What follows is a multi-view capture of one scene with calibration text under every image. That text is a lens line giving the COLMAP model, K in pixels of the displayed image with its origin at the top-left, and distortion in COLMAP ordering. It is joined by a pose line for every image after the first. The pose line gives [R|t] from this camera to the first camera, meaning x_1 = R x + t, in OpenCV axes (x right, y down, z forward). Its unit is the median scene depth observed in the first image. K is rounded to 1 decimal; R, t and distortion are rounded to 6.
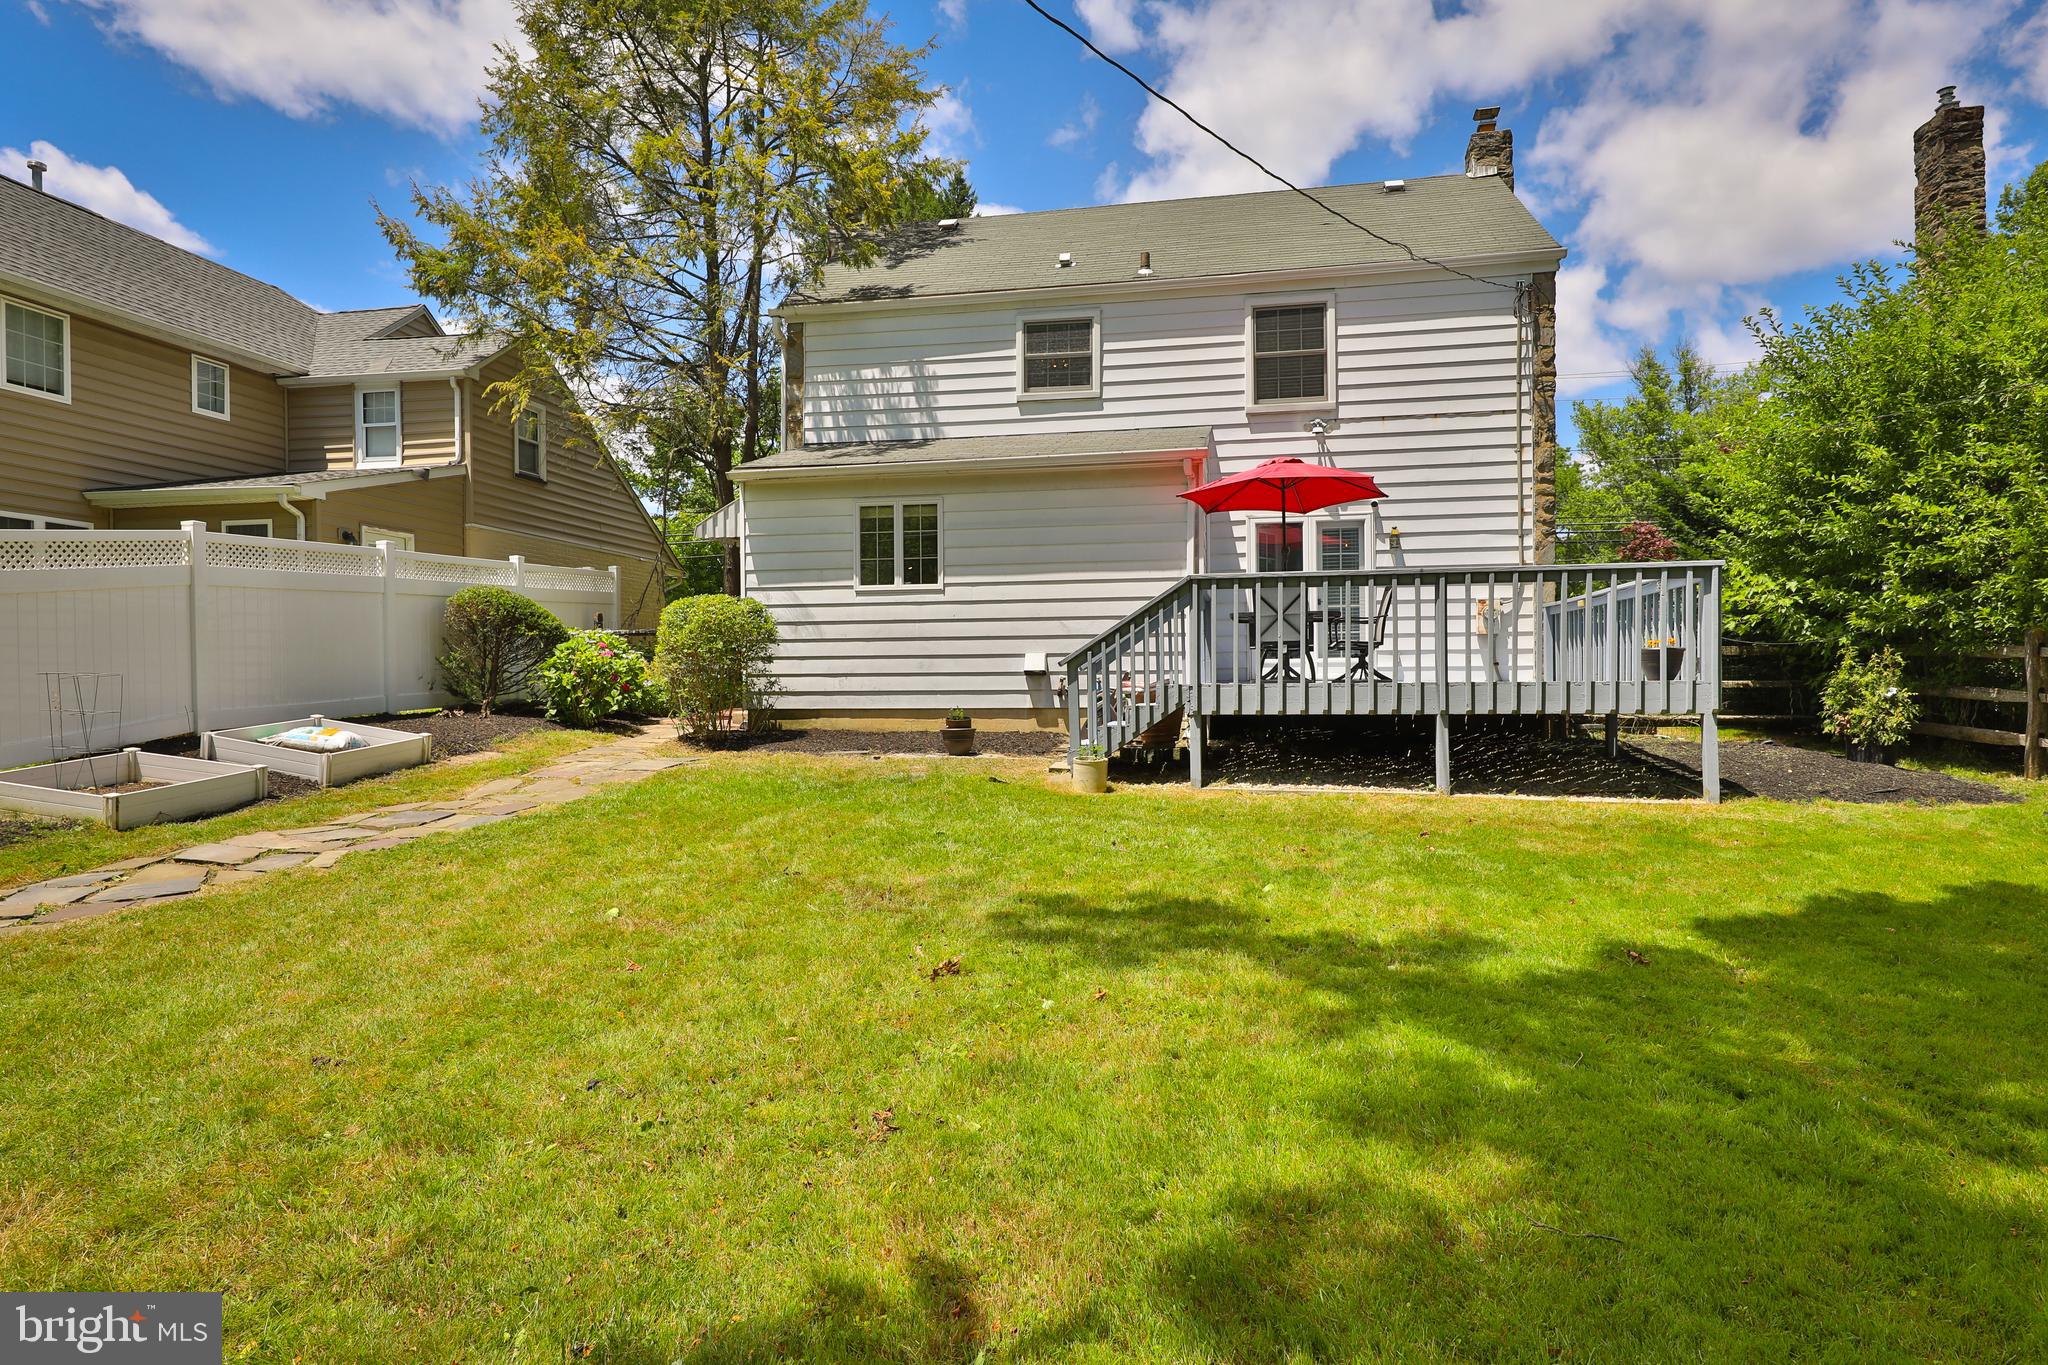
lens RADIAL K [[1169.3, 0, 1019.0], [0, 1169.3, 690.6], [0, 0, 1]] dist [-0.002364, 0.002964]
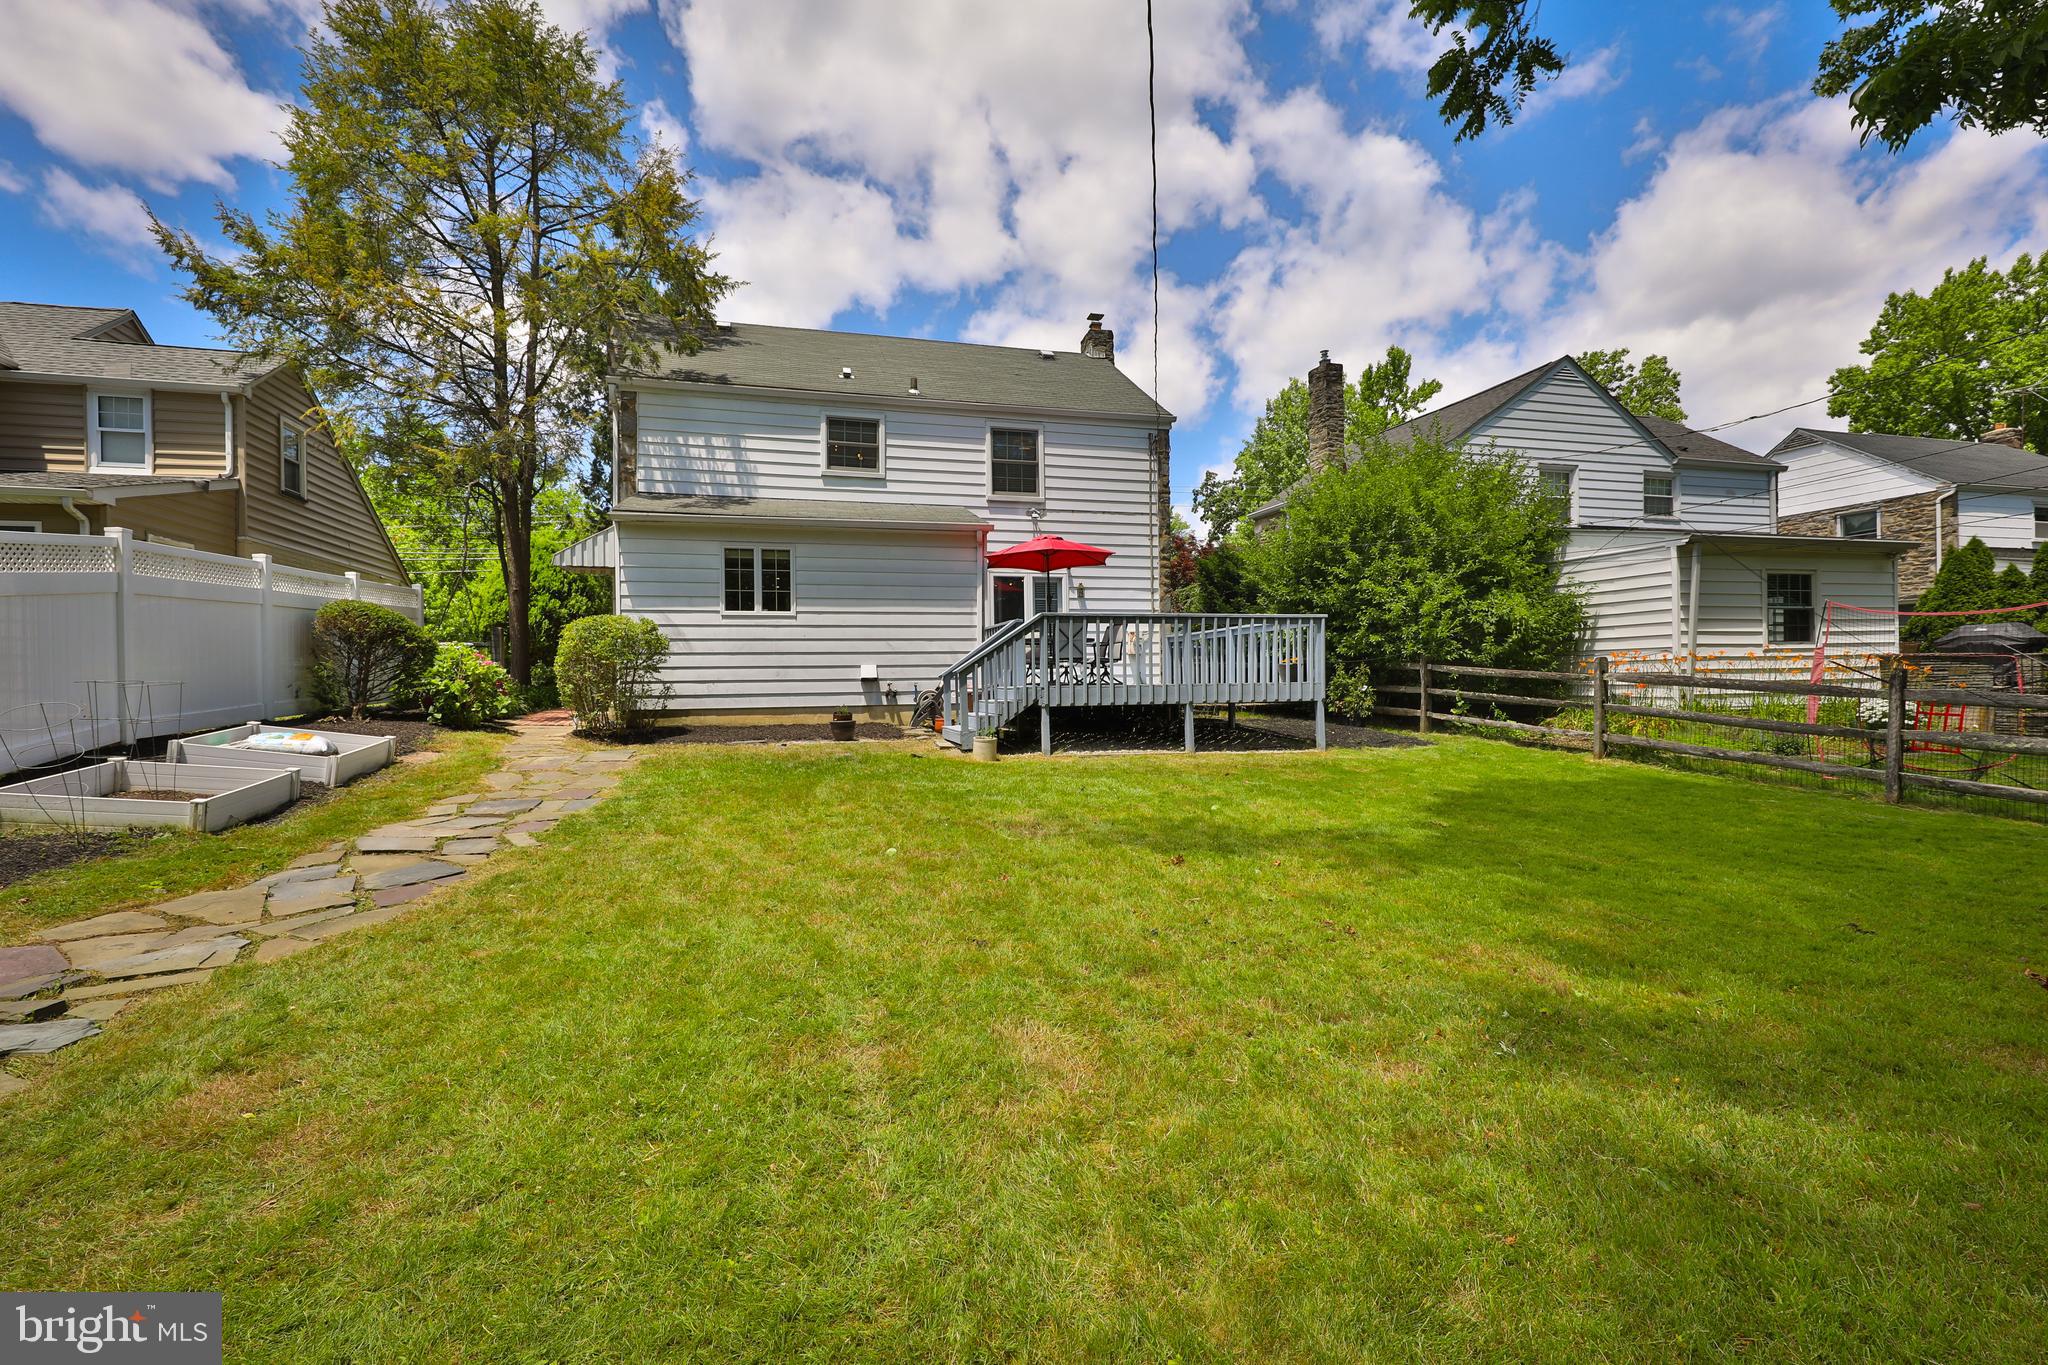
lens RADIAL K [[883.7, 0, 1027.2], [0, 883.7, 691.3], [0, 0, 1]] dist [-0.004260, -0.001679]
pose [[0.894419, -0.009013, 0.447140, -0.261987], [0.010562, 0.999944, -0.000972, 0.001449], [-0.447106, 0.005593, 0.894464, 0.000378]]
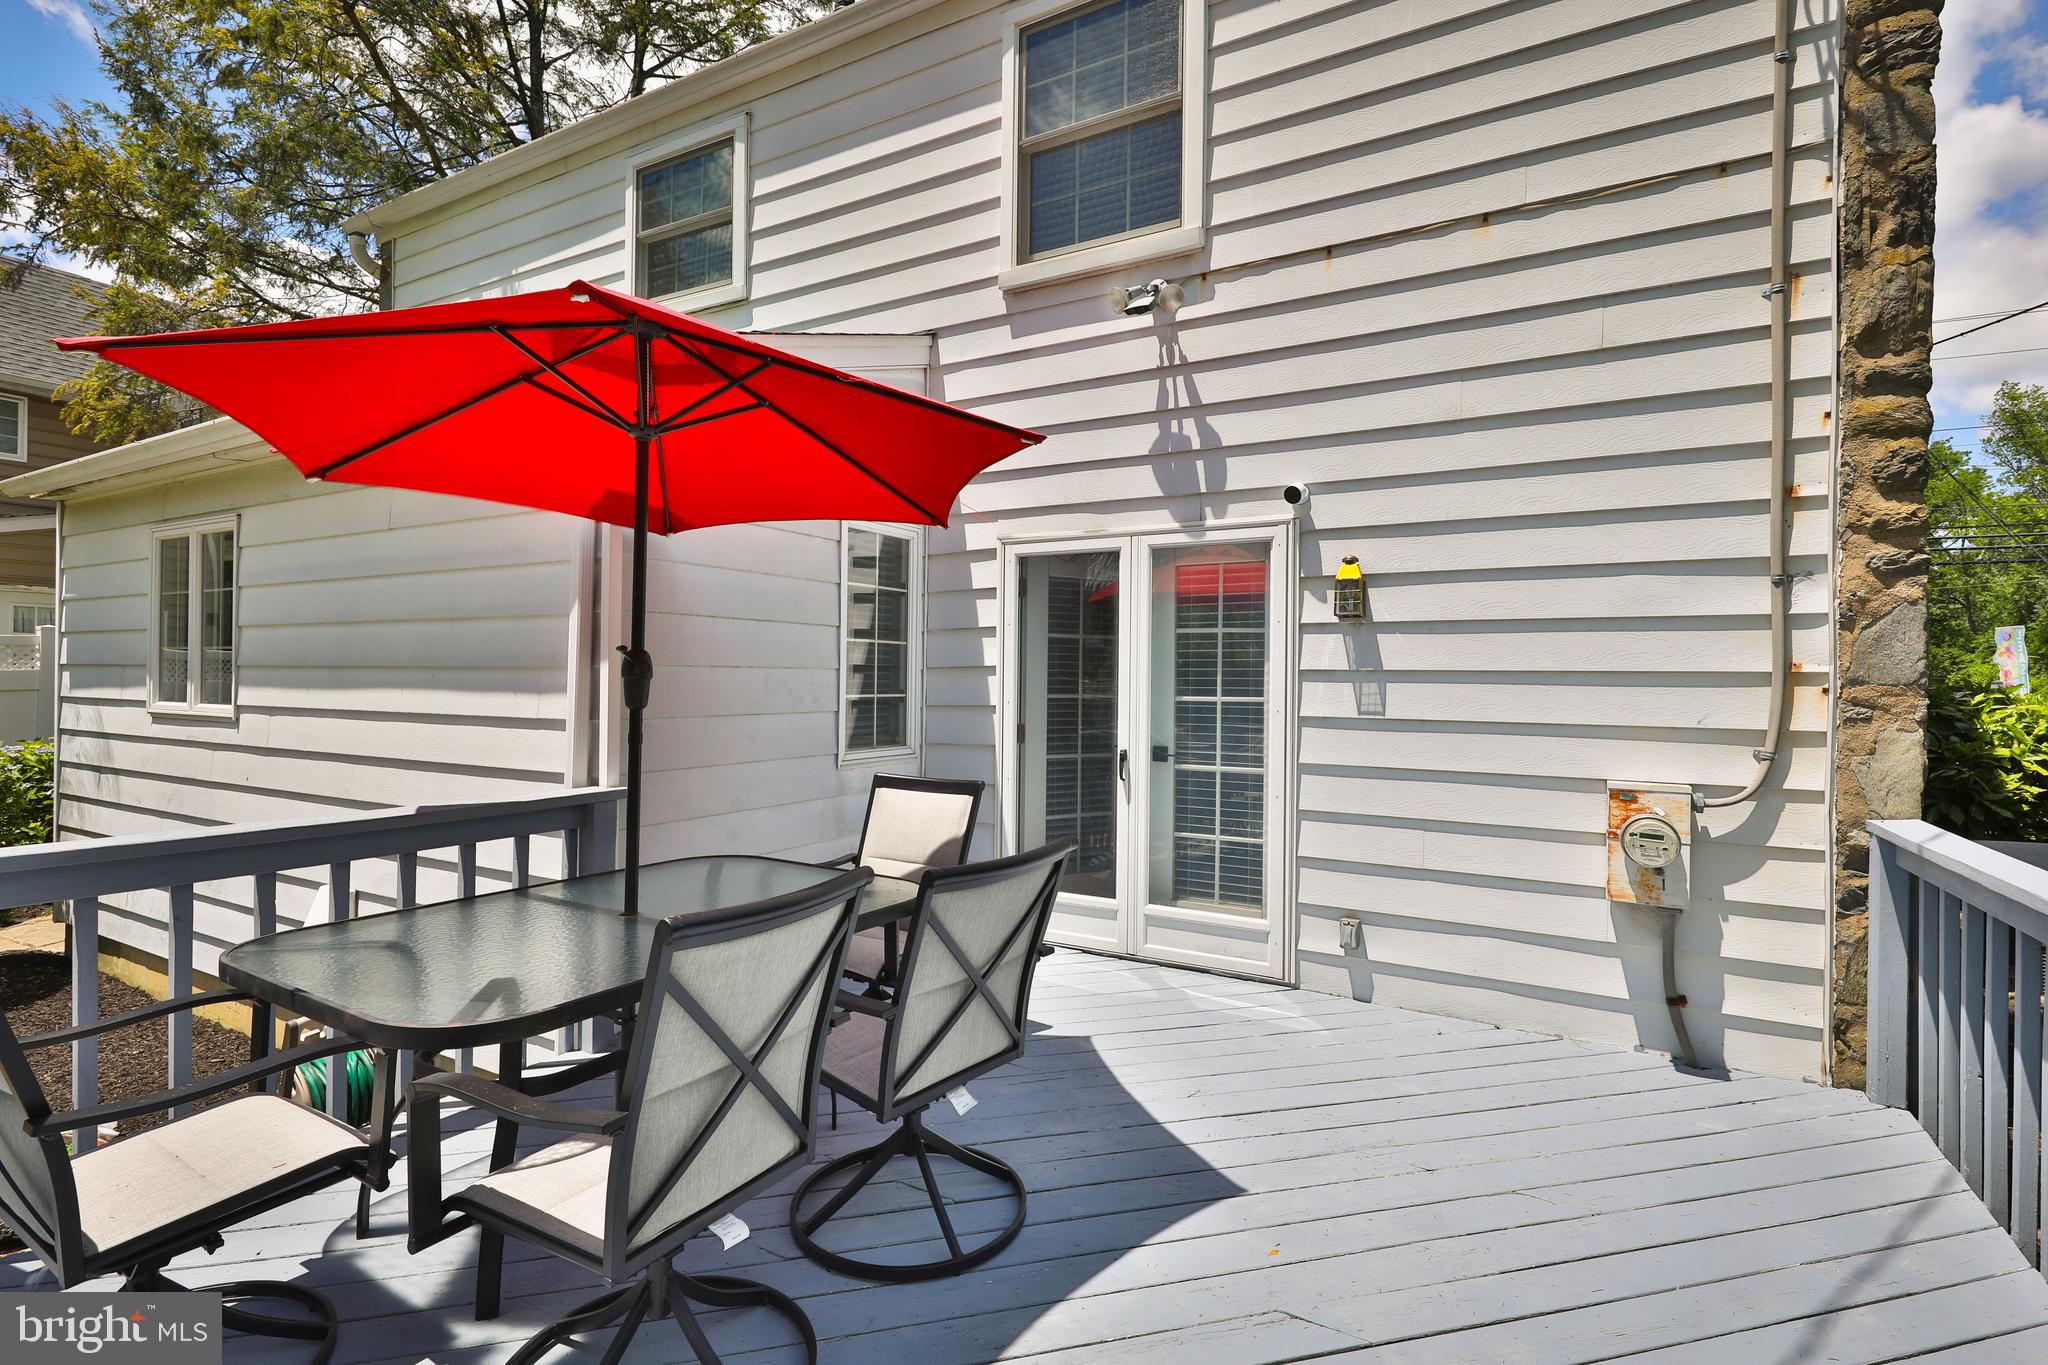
lens RADIAL K [[933.2, 0, 1039.2], [0, 933.2, 685.6], [0, 0, 1]] dist [0.002383, -0.002370]
pose [[0.949543, 0.021676, -0.312888, 0.325613], [-0.022591, 0.999745, 0.000703, -0.101477], [0.312824, 0.006401, 0.949790, 0.717350]]
